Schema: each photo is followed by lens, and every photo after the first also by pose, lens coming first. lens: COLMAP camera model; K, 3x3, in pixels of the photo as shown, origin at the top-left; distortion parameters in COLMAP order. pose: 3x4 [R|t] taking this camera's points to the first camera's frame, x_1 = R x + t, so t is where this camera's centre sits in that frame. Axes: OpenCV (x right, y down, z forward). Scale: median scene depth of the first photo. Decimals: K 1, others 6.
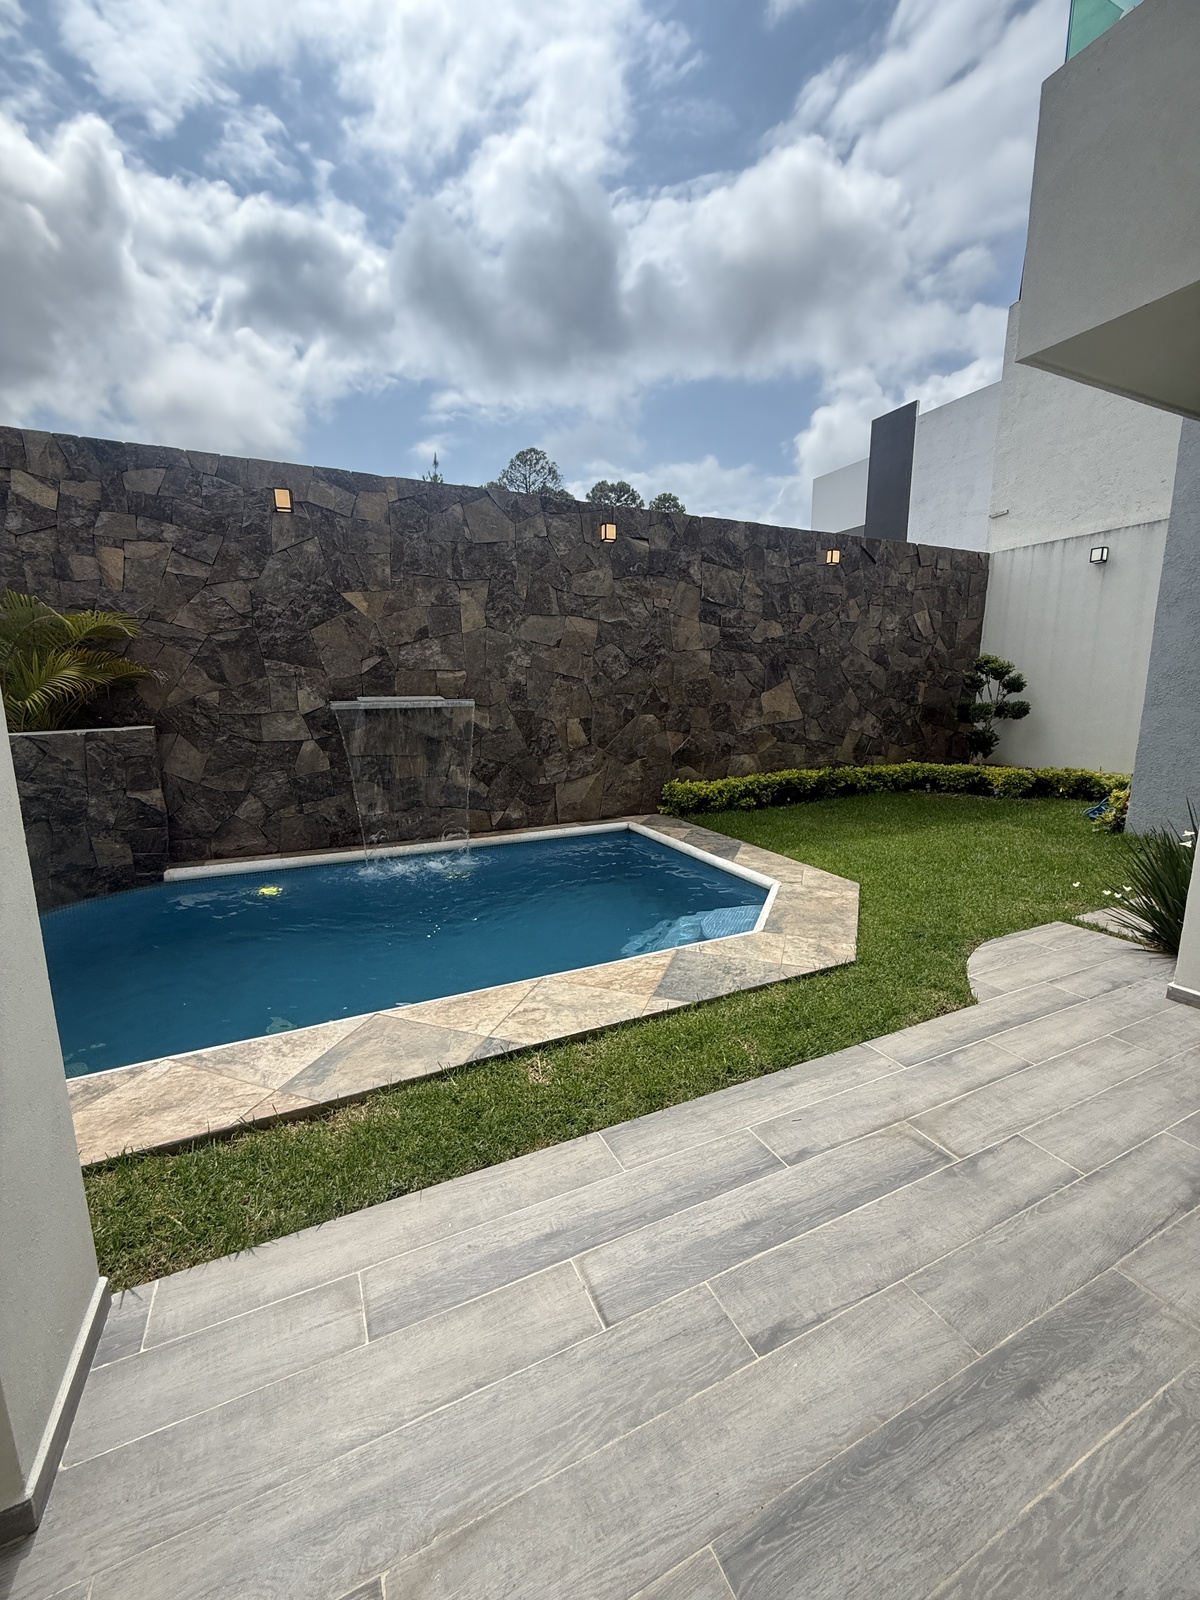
lens RADIAL K [[637.6, 0, 600.5], [0, 637.6, 796.1], [0, 0, 1]] dist [-0.000962, -0.000086]
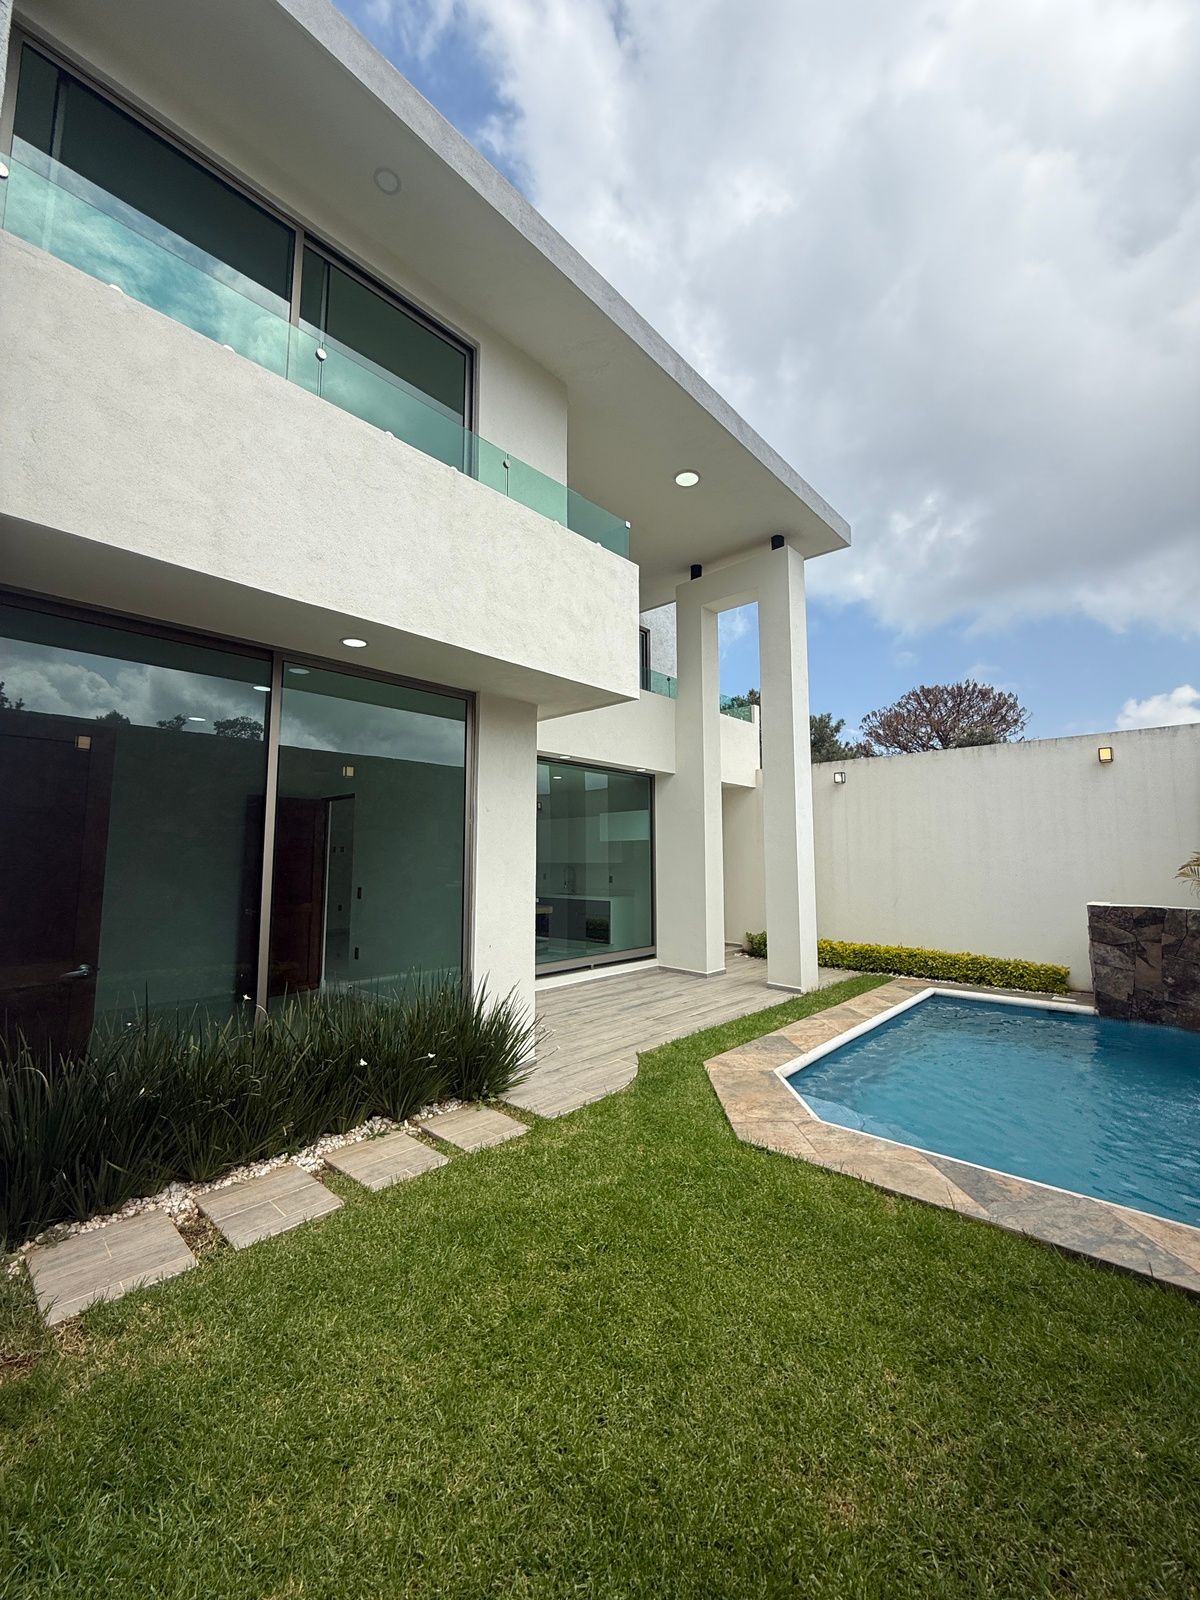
lens RADIAL K [[637.6, 0, 600.5], [0, 637.6, 796.1], [0, 0, 1]] dist [-0.000962, -0.000086]
pose [[-0.927060, -0.029644, -0.373738, 0.768245], [-0.057825, 0.996246, 0.064417, -0.294961], [0.370426, 0.081330, -0.925295, 1.433282]]
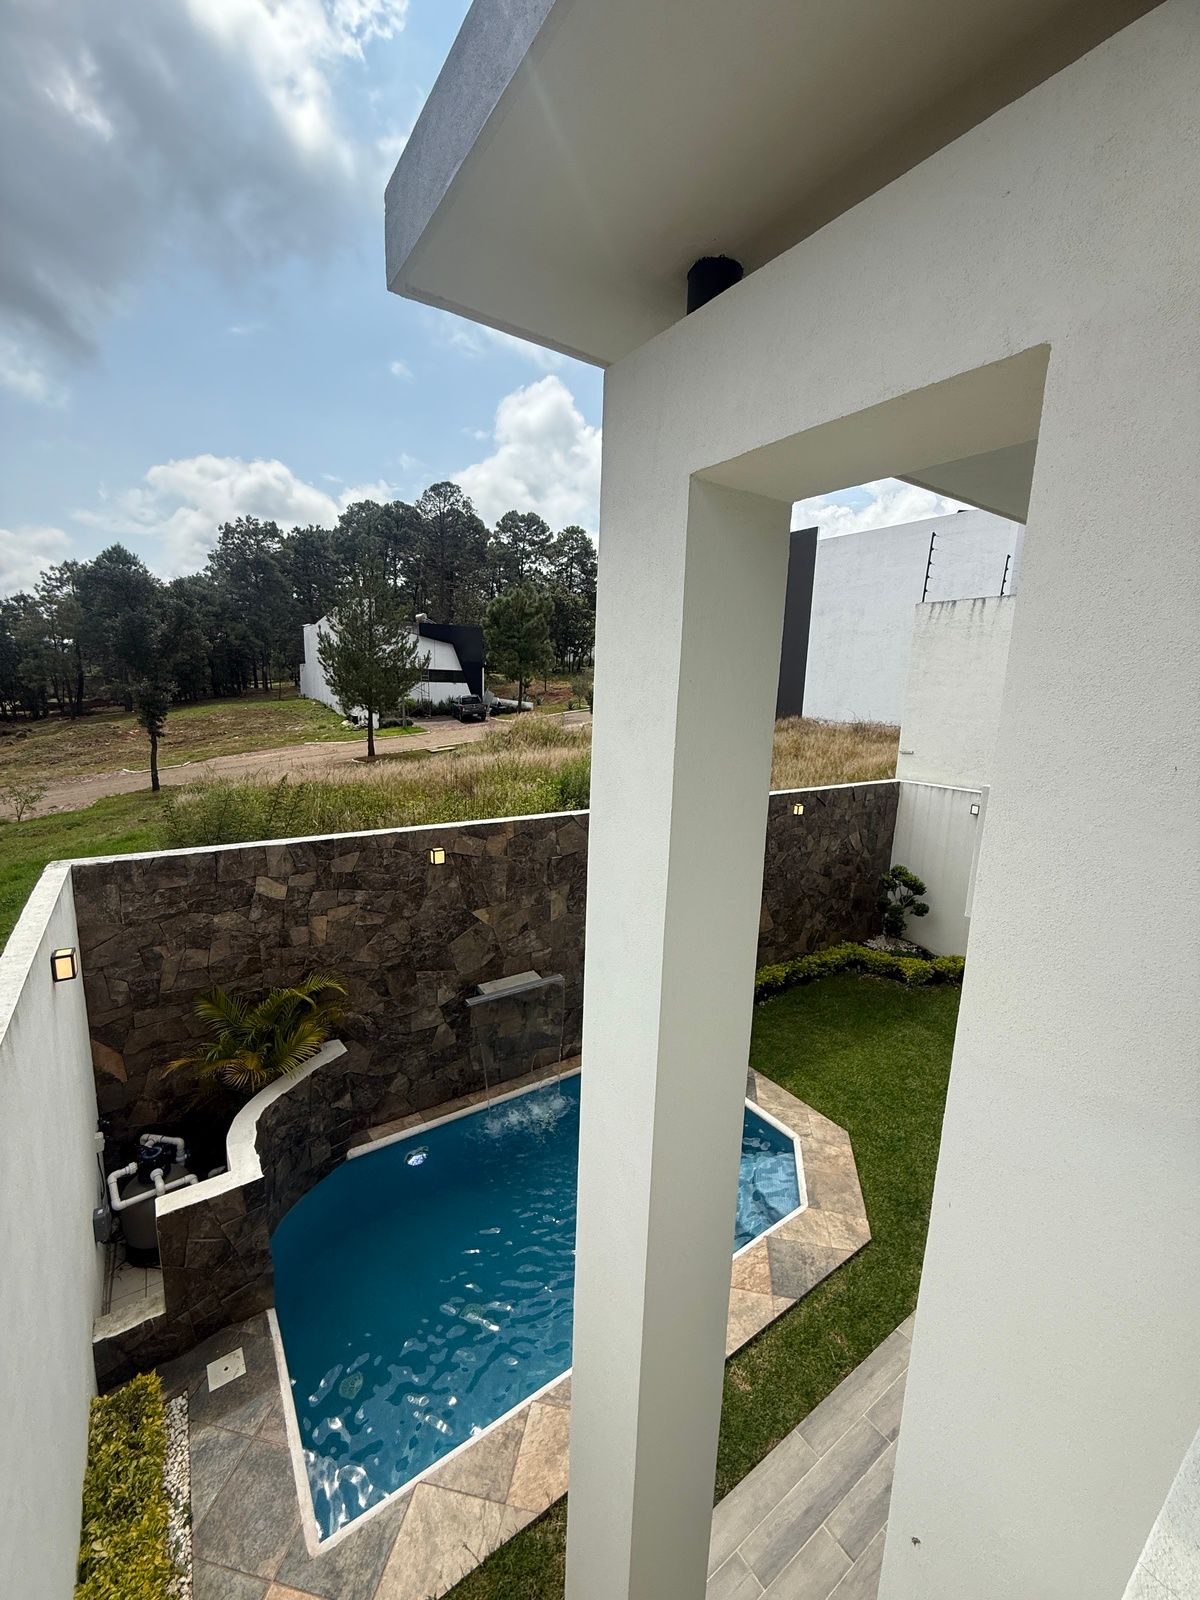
lens RADIAL K [[637.6, 0, 600.5], [0, 637.6, 796.1], [0, 0, 1]] dist [-0.000962, -0.000086]
pose [[0.985686, 0.009073, 0.168349, -0.372740], [-0.008870, 0.999959, -0.001962, -0.561839], [-0.168360, 0.000441, 0.985726, -0.333451]]
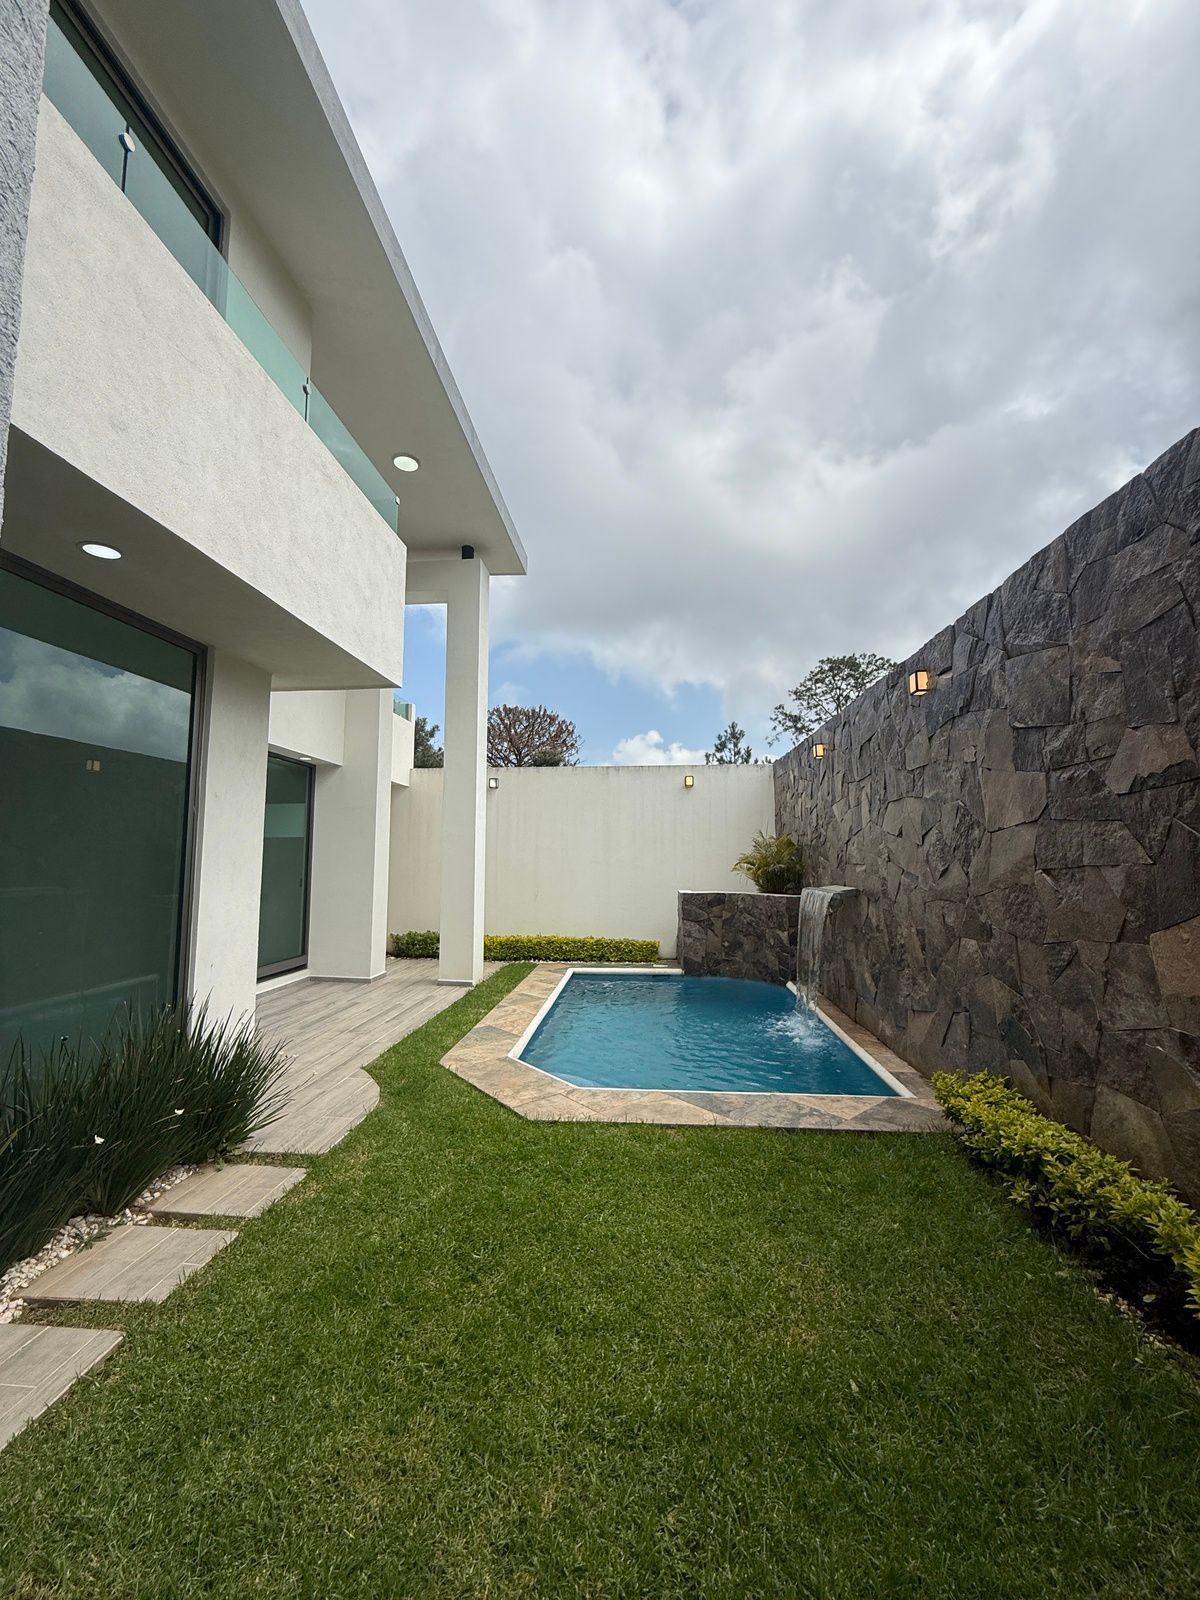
lens RADIAL K [[637.6, 0, 600.5], [0, 637.6, 796.1], [0, 0, 1]] dist [-0.000962, -0.000086]
pose [[-0.502534, -0.078383, -0.860997, 0.985579], [-0.144417, 0.989500, -0.005791, -0.265328], [0.852411, 0.121432, -0.508577, 1.275926]]
